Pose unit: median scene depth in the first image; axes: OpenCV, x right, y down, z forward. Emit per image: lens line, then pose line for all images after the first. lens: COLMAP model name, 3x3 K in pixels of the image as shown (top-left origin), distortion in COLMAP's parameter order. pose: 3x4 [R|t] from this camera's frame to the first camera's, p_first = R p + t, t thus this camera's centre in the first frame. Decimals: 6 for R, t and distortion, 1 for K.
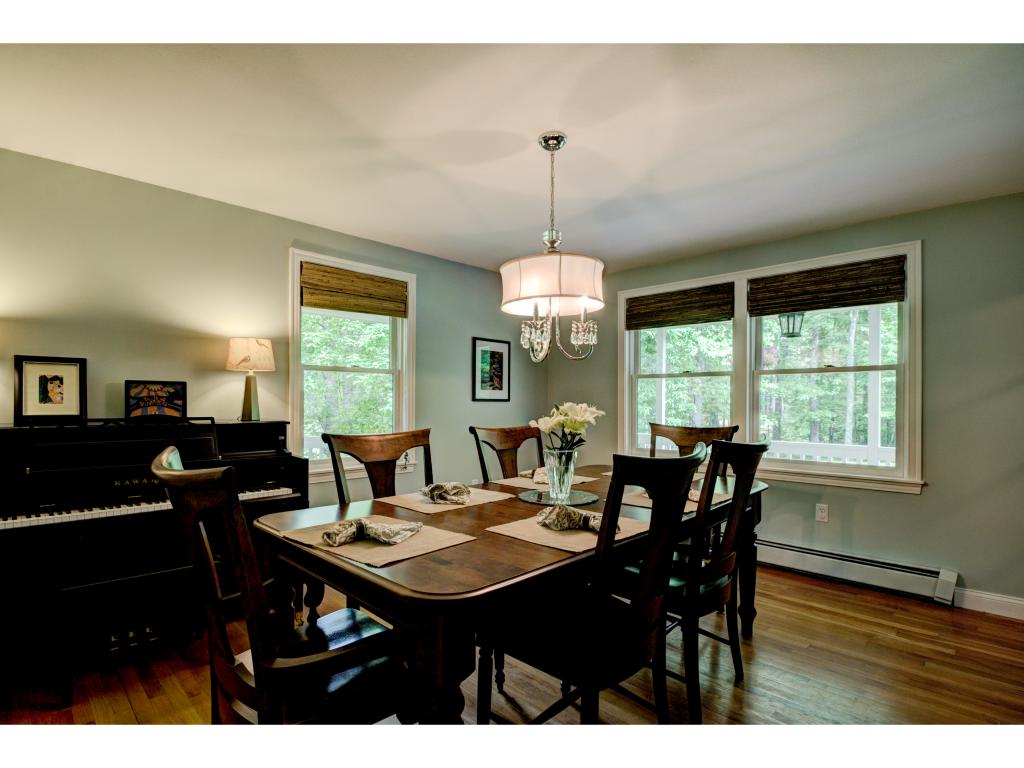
lens RADIAL K [[508.2, 0, 505.2], [0, 508.2, 405.2], [0, 0, 1]] dist [-0.000971, -0.000157]
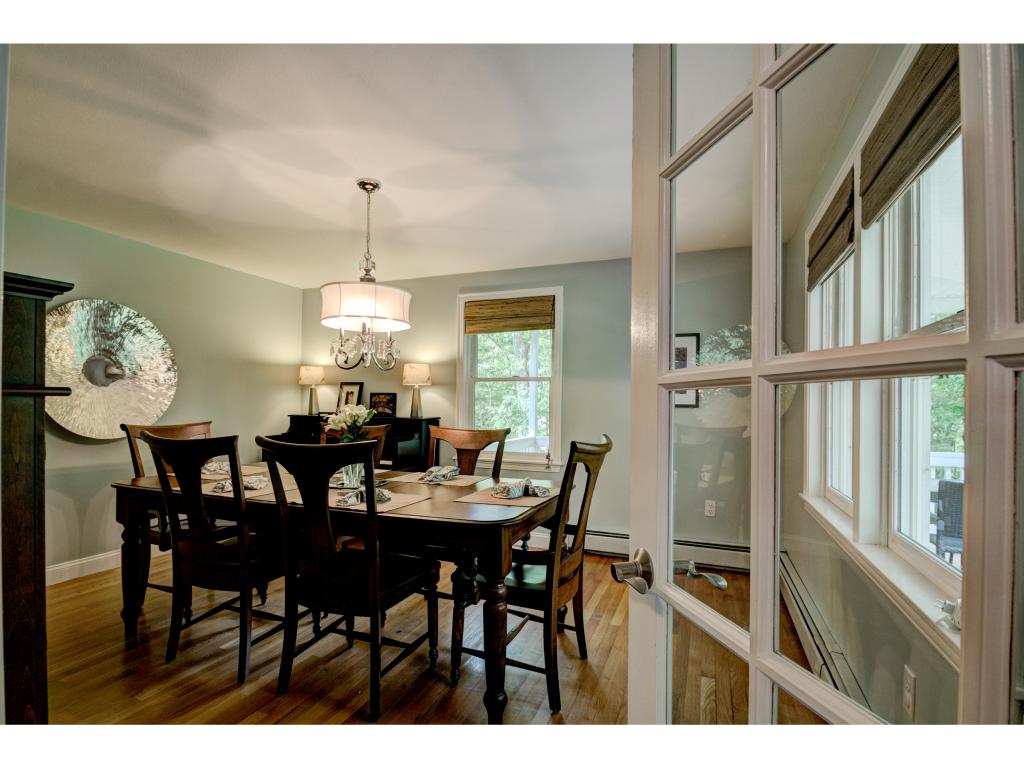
lens RADIAL K [[498.1, 0, 511.5], [0, 498.1, 397.8], [0, 0, 1]] dist [-0.000256, -0.000011]
pose [[0.393056, 0.001054, -0.919514, 1.048022], [-0.011482, 0.999927, -0.003762, -0.028210], [0.919443, 0.012037, 0.393040, 0.711273]]
